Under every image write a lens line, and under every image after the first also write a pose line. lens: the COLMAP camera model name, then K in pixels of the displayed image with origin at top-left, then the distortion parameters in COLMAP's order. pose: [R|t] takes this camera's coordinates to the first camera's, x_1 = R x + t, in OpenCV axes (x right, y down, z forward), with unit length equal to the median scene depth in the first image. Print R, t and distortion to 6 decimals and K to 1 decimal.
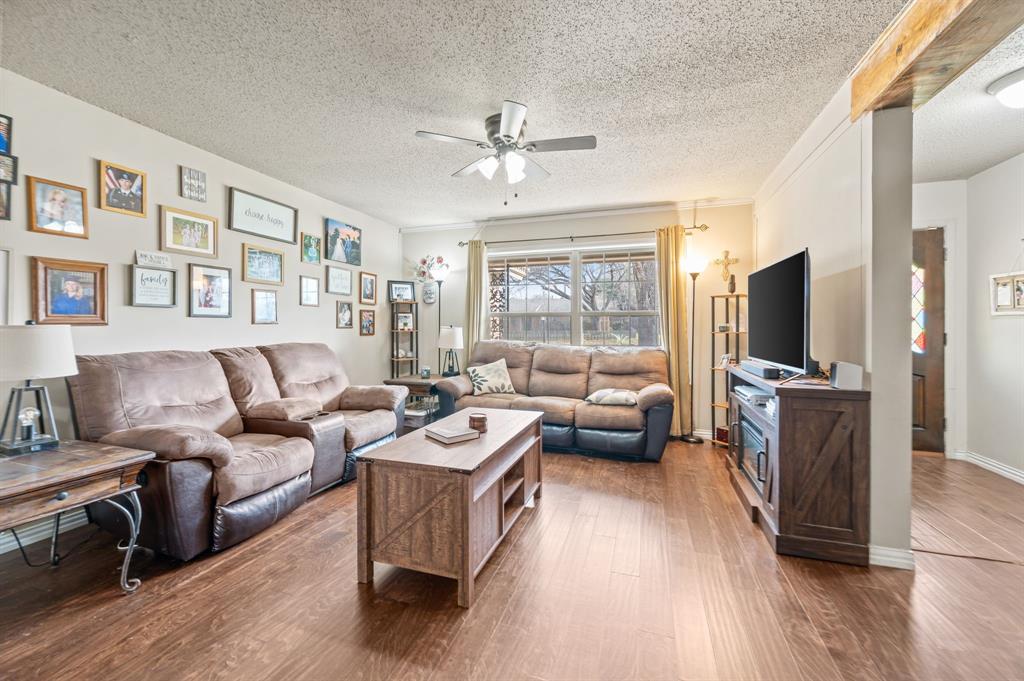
lens RADIAL K [[407.1, 0, 508.0], [0, 407.1, 330.3], [0, 0, 1]] dist [-0.001969, -0.000359]
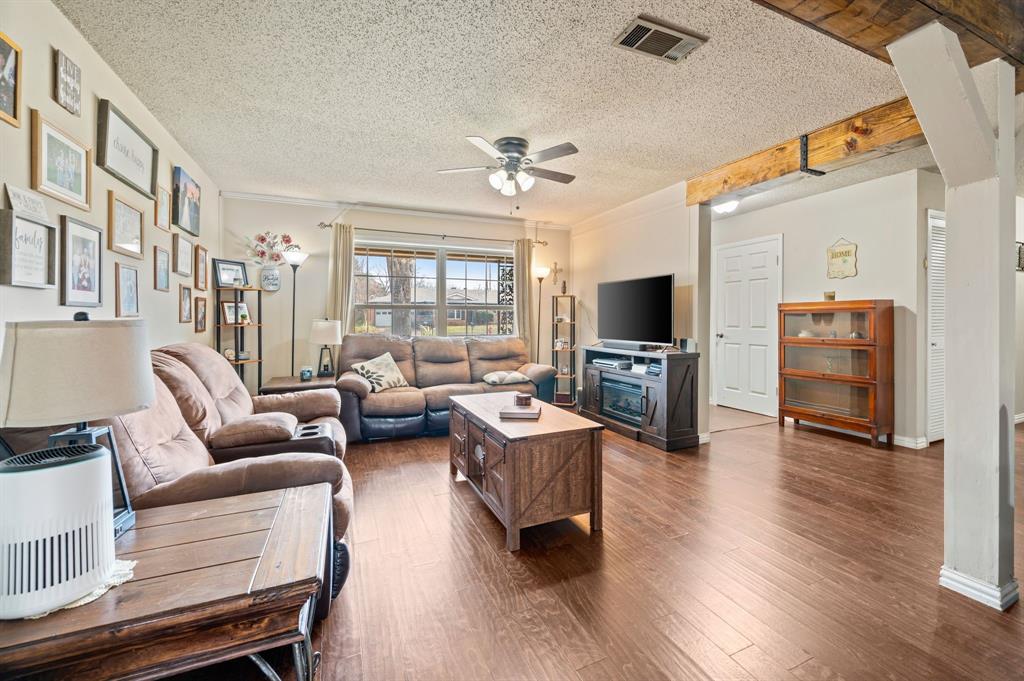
lens RADIAL K [[414.6, 0, 516.8], [0, 414.6, 324.1], [0, 0, 1]] dist [-0.000688, 0.000028]
pose [[0.736918, -0.012465, 0.675867, -0.491040], [0.009282, 0.999922, 0.008322, -0.003242], [-0.675919, 0.000141, 0.736976, 0.072067]]
